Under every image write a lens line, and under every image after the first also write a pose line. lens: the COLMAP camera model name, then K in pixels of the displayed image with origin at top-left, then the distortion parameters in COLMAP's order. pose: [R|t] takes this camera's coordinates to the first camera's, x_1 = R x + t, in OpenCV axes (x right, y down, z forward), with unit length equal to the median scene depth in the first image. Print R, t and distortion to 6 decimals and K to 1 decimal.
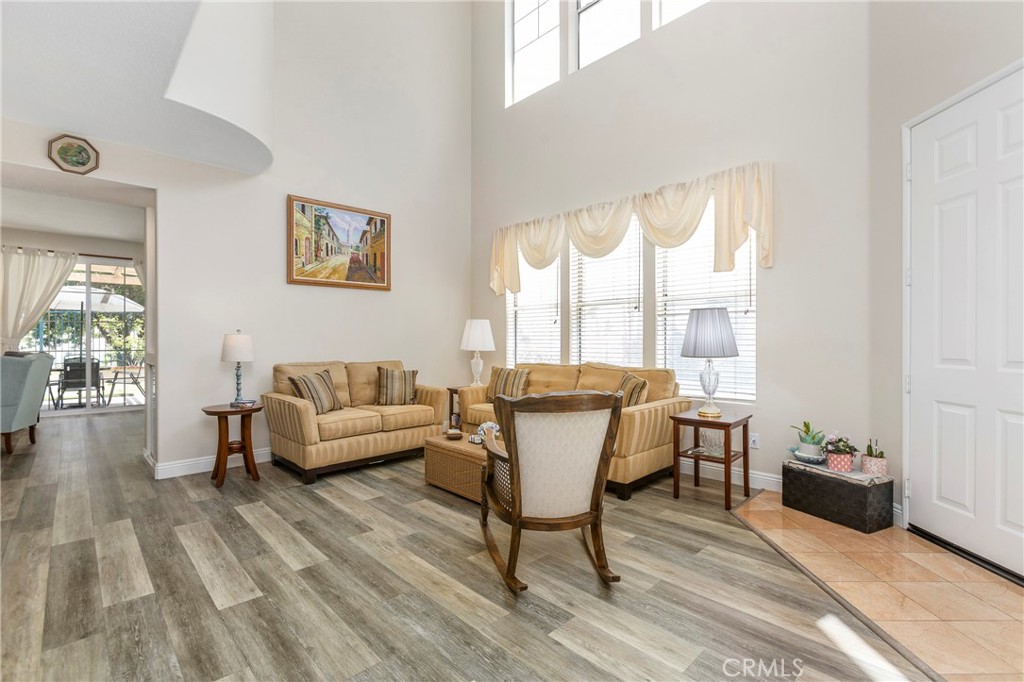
lens RADIAL K [[458.4, 0, 512.0], [0, 458.4, 341.0], [0, 0, 1]] dist [-0.006179, -0.000159]
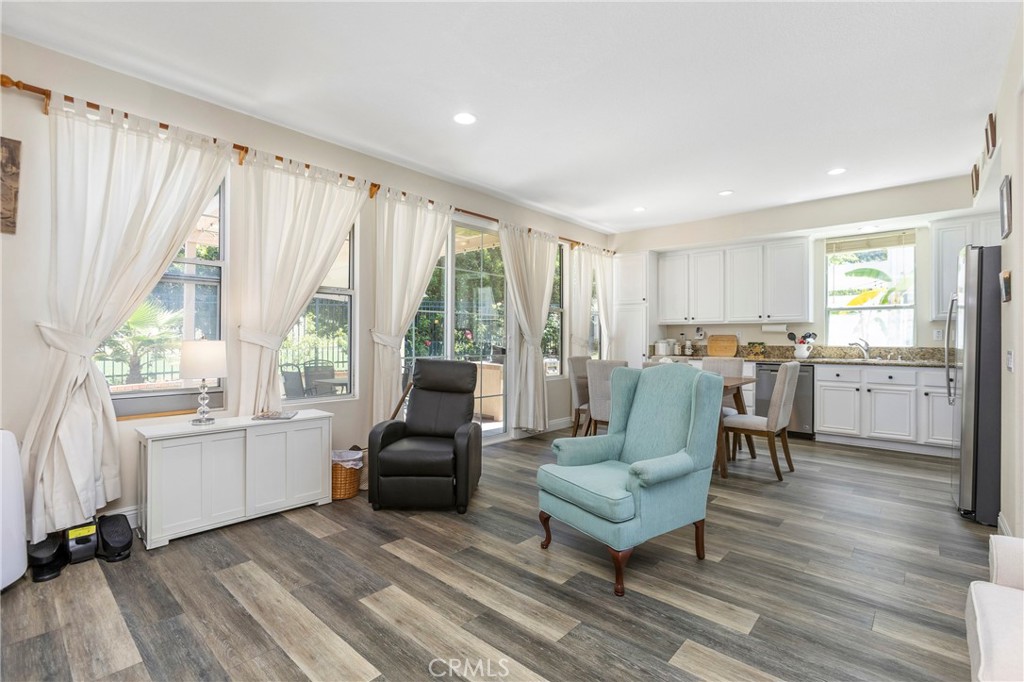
lens RADIAL K [[460.5, 0, 512.0], [0, 460.5, 341.0], [0, 0, 1]] dist [-0.006558, -0.000203]
pose [[0.996883, -0.000456, 0.078888, -0.702406], [0.000556, 0.999999, -0.001247, 0.001603], [-0.078888, 0.001287, 0.996883, 0.247569]]
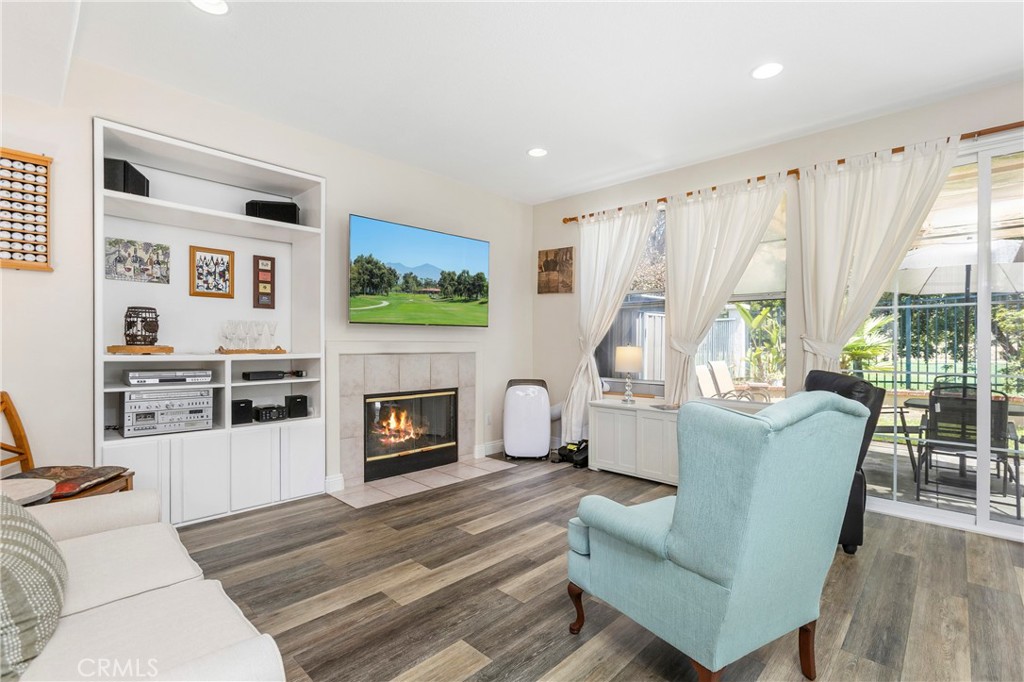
lens RADIAL K [[474.1, 0, 512.0], [0, 474.1, 341.0], [0, 0, 1]] dist [0.001173, 0.000366]
pose [[0.050931, -0.011037, -0.998641, -0.414234], [-0.013972, 0.999833, -0.011763, 0.003163], [0.998604, 0.014552, 0.050768, 0.438103]]
